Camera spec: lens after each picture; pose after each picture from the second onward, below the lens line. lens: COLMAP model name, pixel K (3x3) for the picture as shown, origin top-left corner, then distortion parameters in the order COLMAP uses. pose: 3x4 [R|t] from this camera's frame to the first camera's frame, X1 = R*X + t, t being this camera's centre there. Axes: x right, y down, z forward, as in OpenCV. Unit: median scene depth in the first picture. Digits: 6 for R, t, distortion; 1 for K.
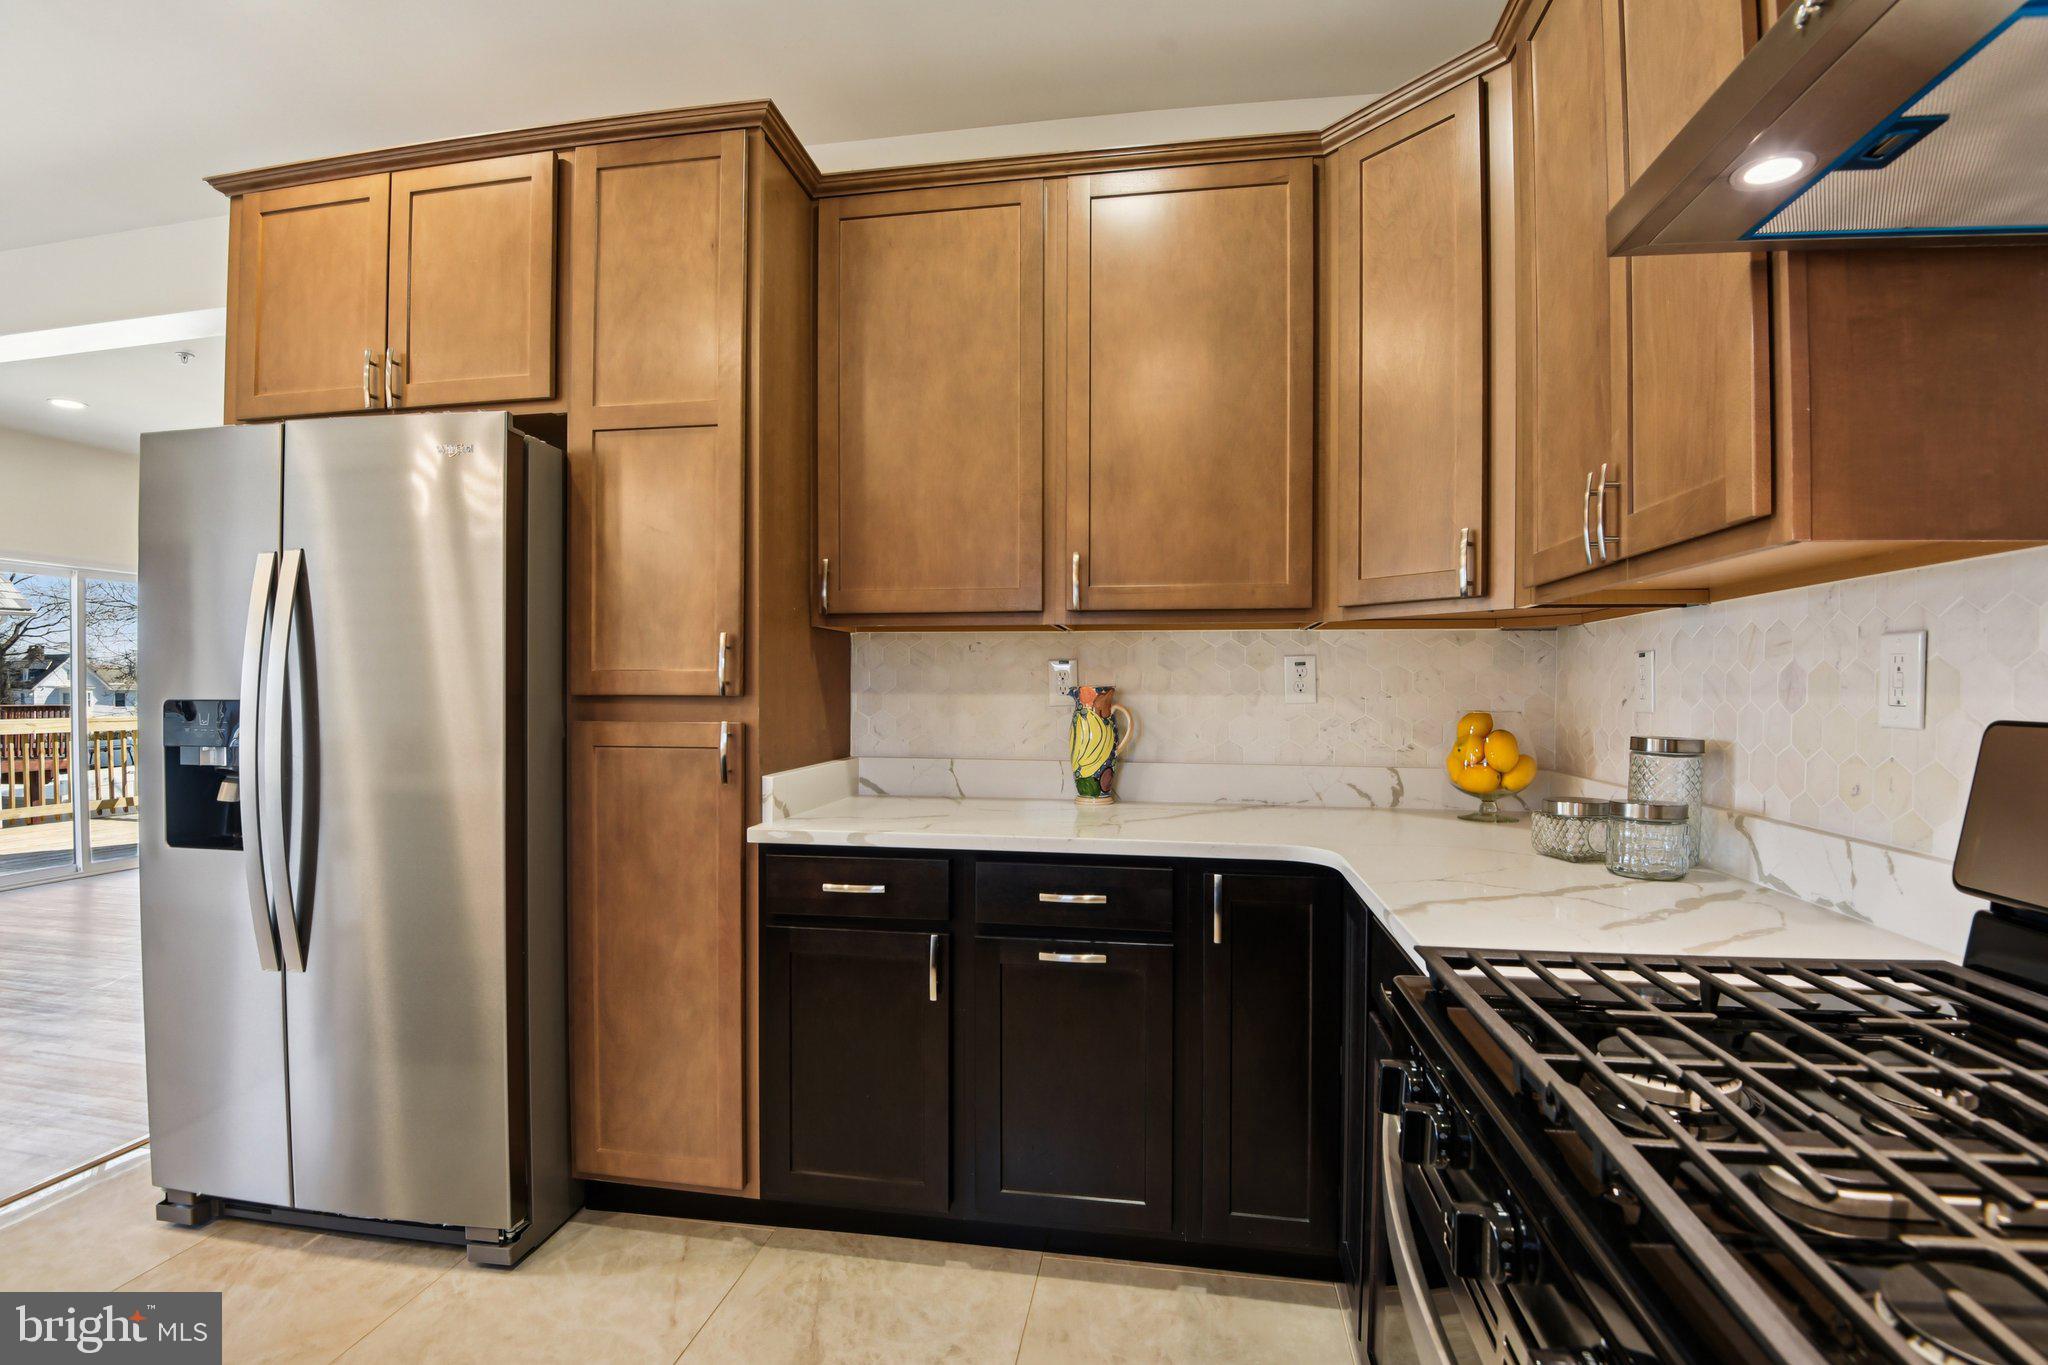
lens RADIAL K [[958.1, 0, 1026.9], [0, 958.1, 694.5], [0, 0, 1]] dist [-0.031353, -0.004176]
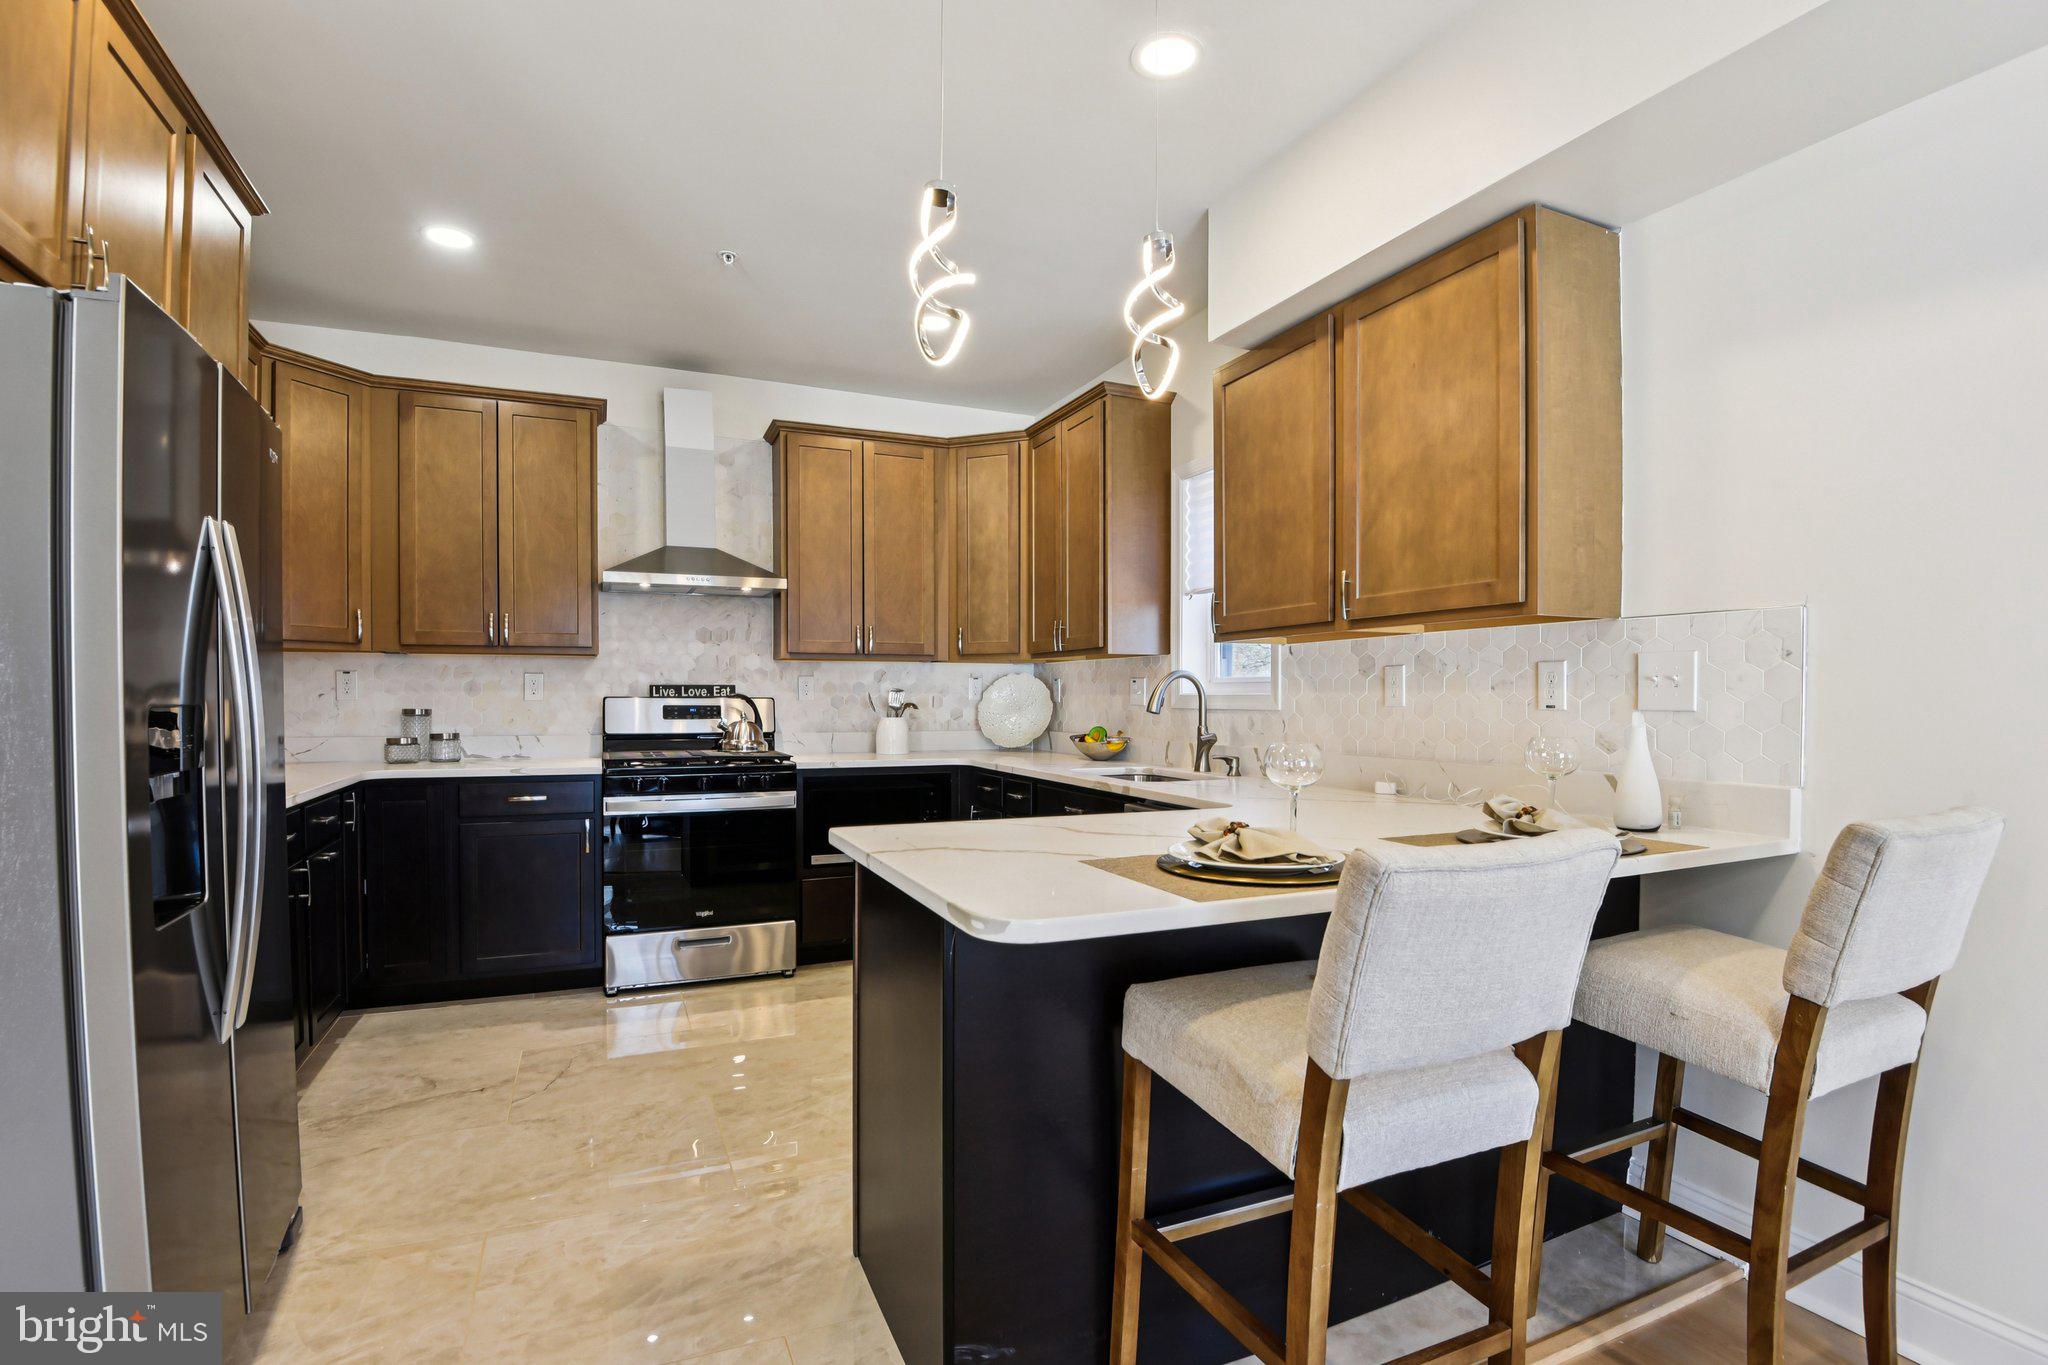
lens RADIAL K [[958.1, 0, 1012.1], [0, 958.1, 714.4], [0, 0, 1]] dist [-0.031353, -0.004176]
pose [[-0.539675, -0.016315, 0.841715, -2.117160], [0.006456, 0.999703, 0.023517, 0.011836], [-0.841849, 0.018125, -0.539409, 0.989109]]
